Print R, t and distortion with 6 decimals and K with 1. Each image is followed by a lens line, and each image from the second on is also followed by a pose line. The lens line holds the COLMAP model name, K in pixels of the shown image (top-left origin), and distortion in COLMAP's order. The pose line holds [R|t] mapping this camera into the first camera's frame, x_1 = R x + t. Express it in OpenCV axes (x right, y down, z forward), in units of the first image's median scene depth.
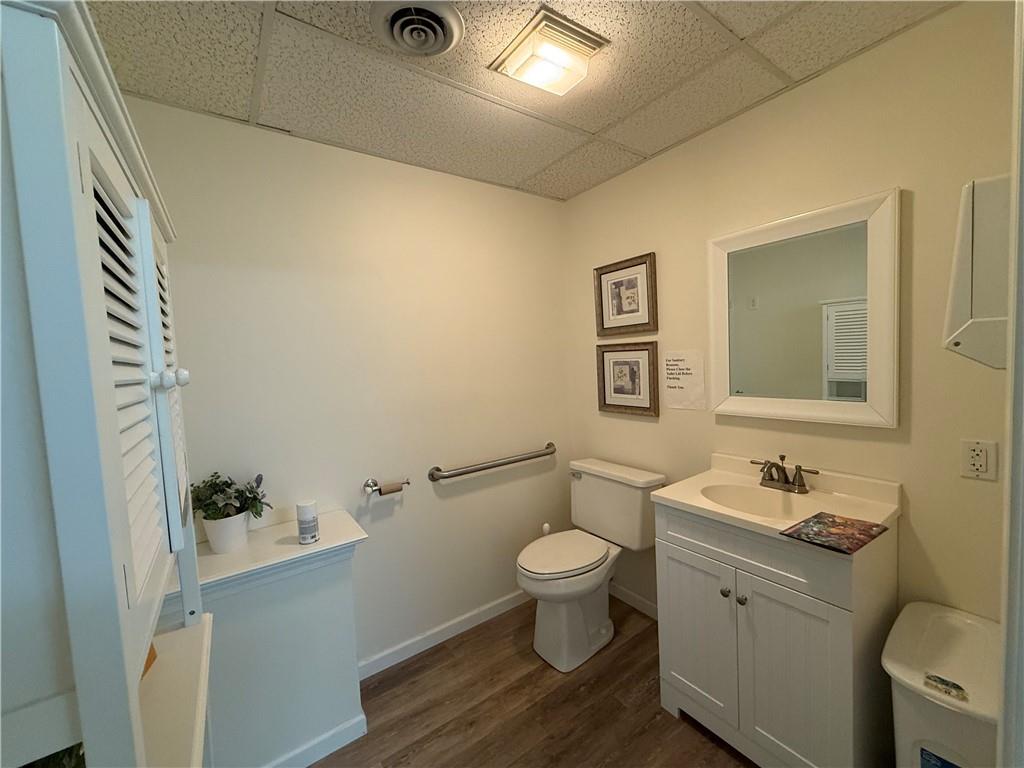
lens RADIAL K [[409.0, 0, 512.2], [0, 409.0, 385.7], [0, 0, 1]] dist [-0.003561, -0.000282]
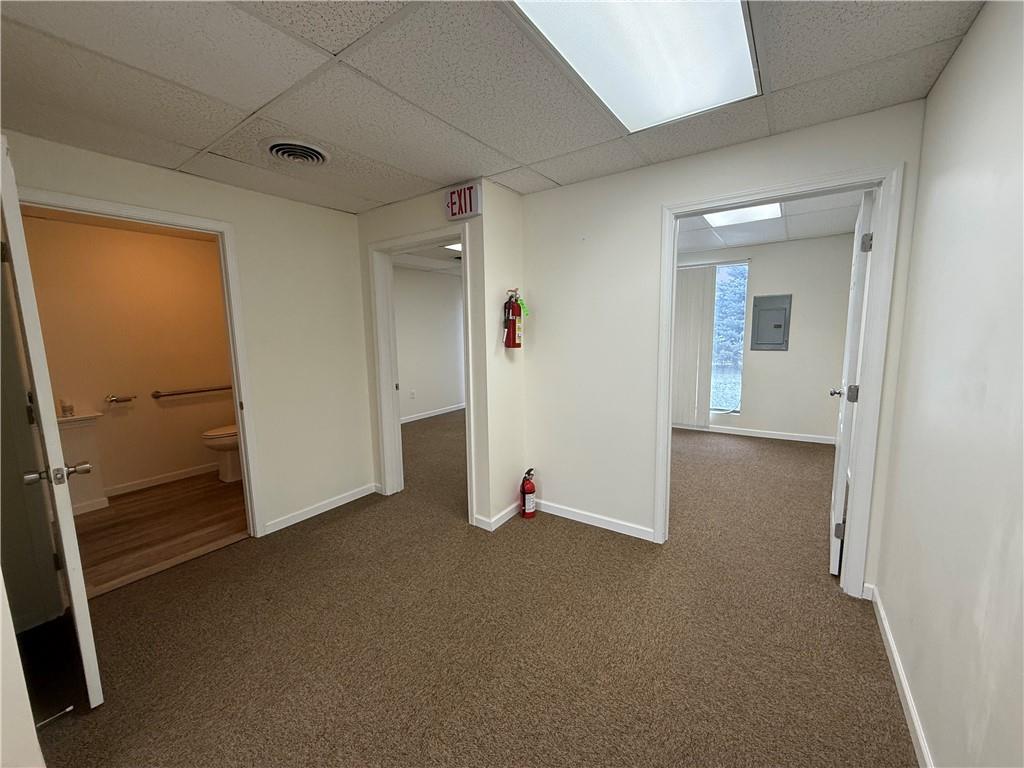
lens RADIAL K [[409.0, 0, 509.3], [0, 409.0, 384.1], [0, 0, 1]] dist [-0.003561, -0.000282]
pose [[0.939856, -0.011962, 0.341363, 0.715736], [-0.008861, 0.998196, 0.059375, 0.044387], [-0.341457, -0.058829, 0.938054, -1.343165]]
